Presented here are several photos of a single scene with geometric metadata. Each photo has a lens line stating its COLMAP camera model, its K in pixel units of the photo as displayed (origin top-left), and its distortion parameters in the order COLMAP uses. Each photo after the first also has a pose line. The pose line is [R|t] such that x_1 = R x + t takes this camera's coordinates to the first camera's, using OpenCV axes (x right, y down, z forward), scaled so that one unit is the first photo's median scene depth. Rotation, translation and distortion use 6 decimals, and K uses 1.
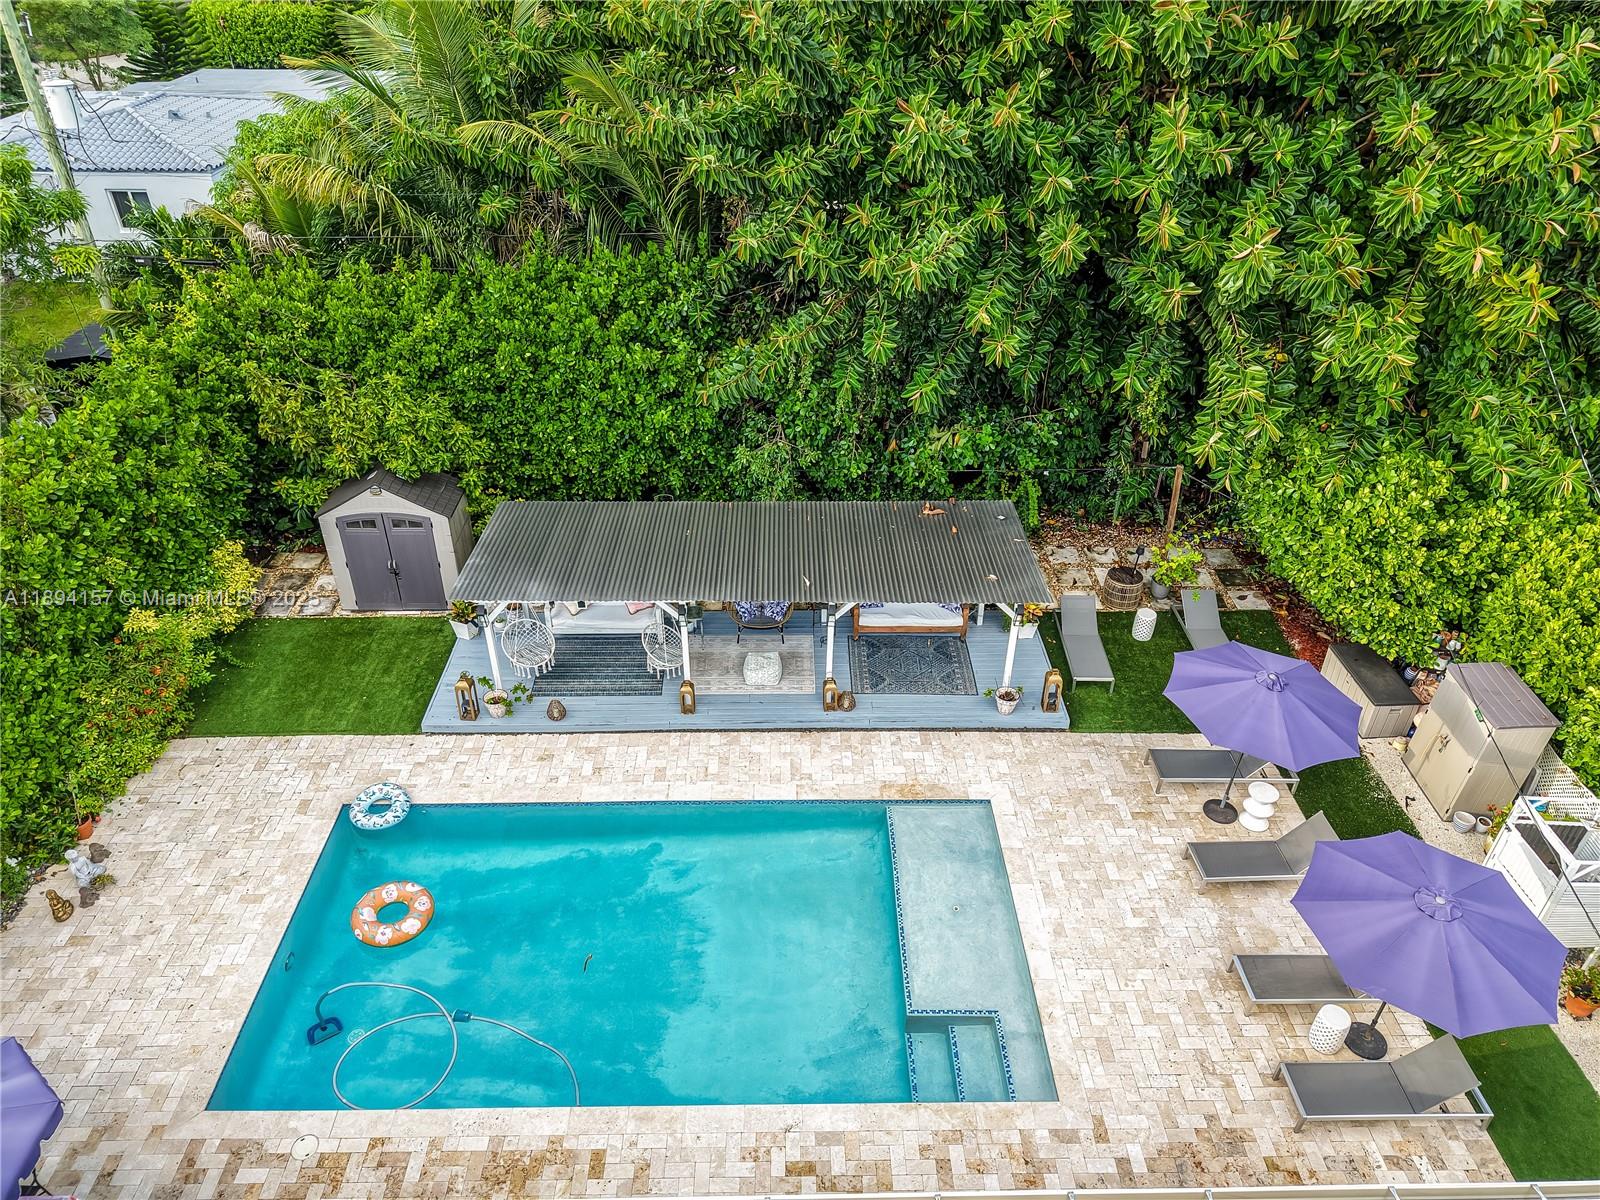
lens RADIAL K [[1120.4, 0, 797.2], [0, 1120.4, 605.5], [0, 0, 1]] dist [0.038511, -0.029071]
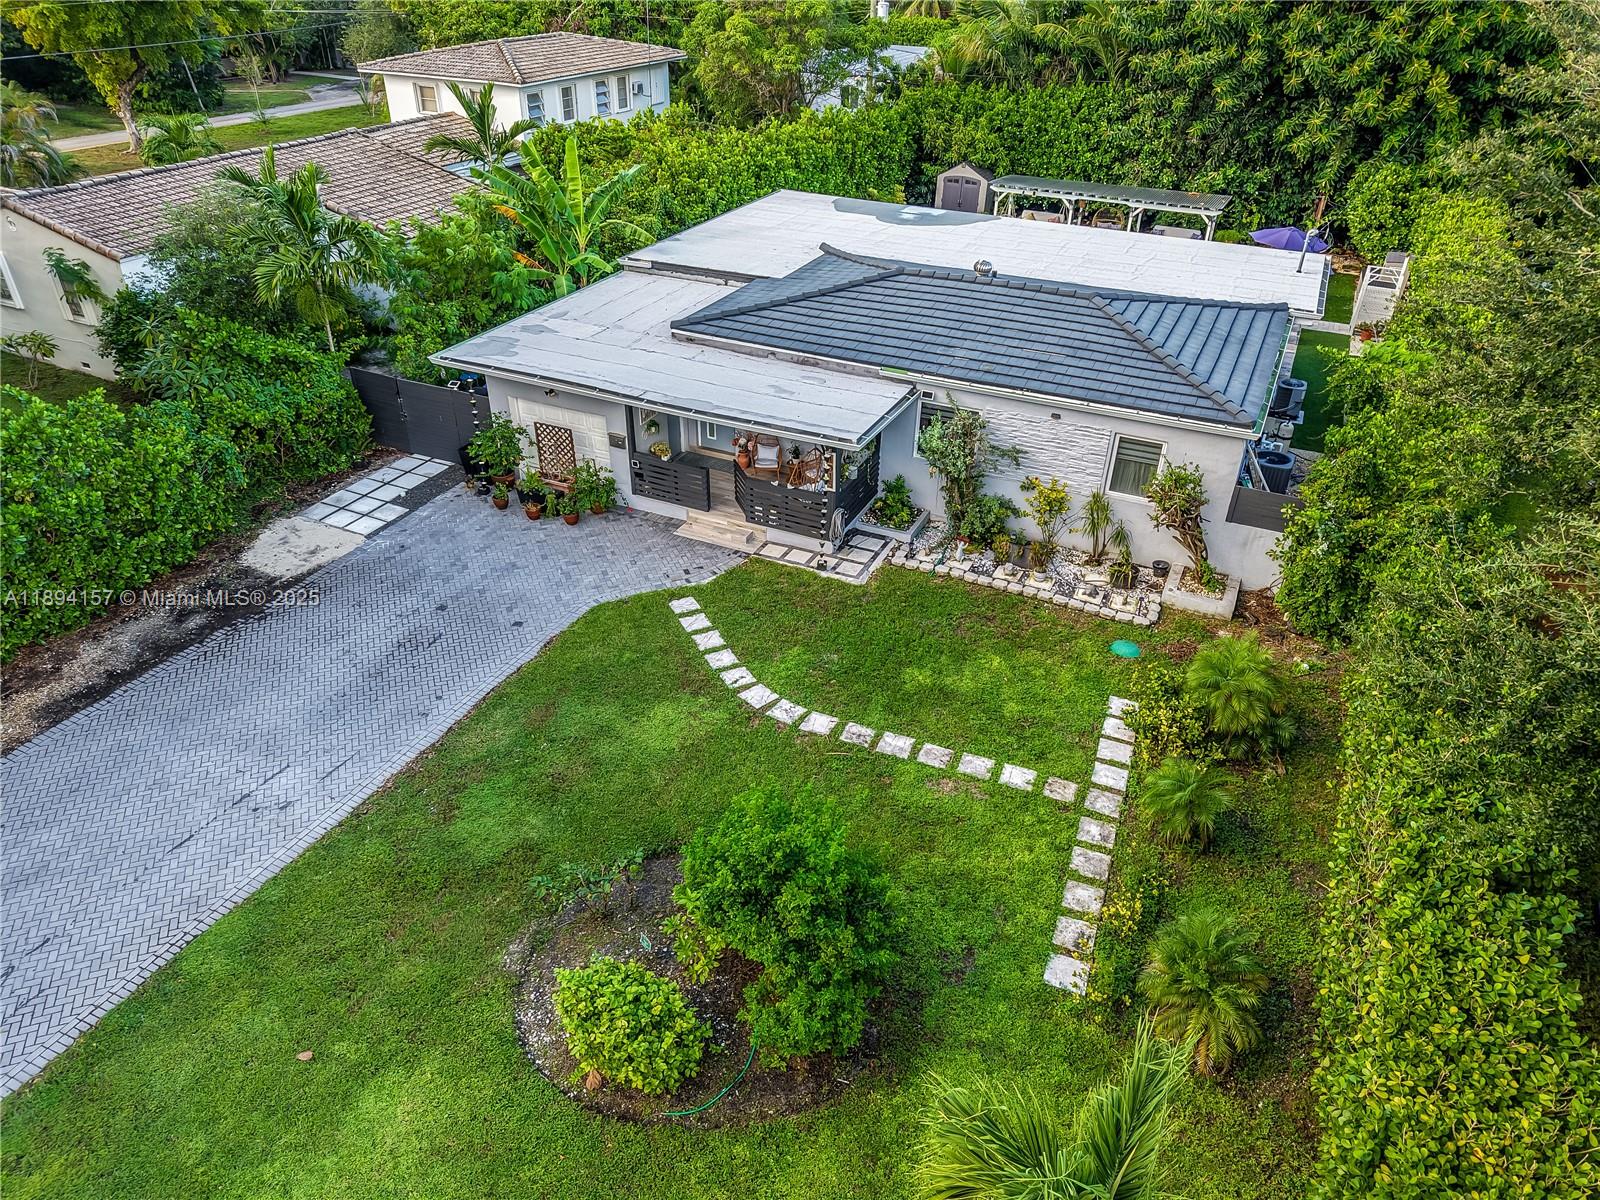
lens RADIAL K [[1120.4, 0, 792.8], [0, 1120.4, 600.4], [0, 0, 1]] dist [0.038511, -0.029071]
pose [[0.899159, 0.239801, -0.366072, 0.413758], [-0.262830, 0.964746, -0.013599, 0.930827], [0.349905, 0.108443, 0.930487, -1.298314]]
